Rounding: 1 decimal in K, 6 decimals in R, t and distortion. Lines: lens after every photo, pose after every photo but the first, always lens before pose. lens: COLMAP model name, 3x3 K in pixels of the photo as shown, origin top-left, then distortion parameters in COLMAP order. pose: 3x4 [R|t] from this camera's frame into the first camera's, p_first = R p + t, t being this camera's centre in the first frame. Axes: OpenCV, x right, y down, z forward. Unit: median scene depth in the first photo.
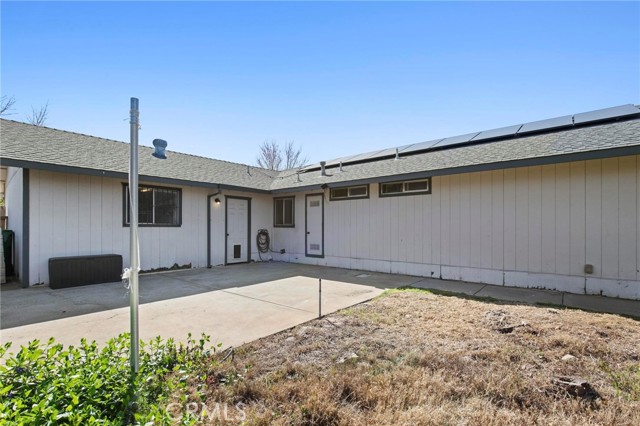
lens RADIAL K [[299.1, 0, 319.2], [0, 299.1, 226.5], [0, 0, 1]] dist [-0.000949, -0.000250]
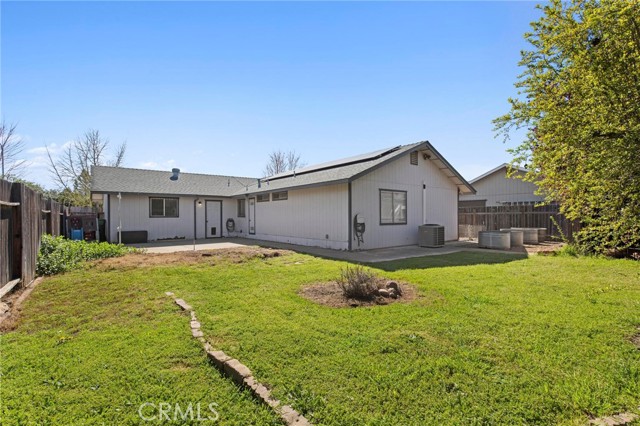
lens RADIAL K [[299.1, 0, 319.8], [0, 299.1, 215.6], [0, 0, 1]] dist [-0.000949, -0.000250]
pose [[0.980839, -0.007066, -0.194694, 0.707345], [0.006923, 0.999975, -0.001414, -0.001105], [0.194699, 0.000039, 0.980863, -0.631741]]
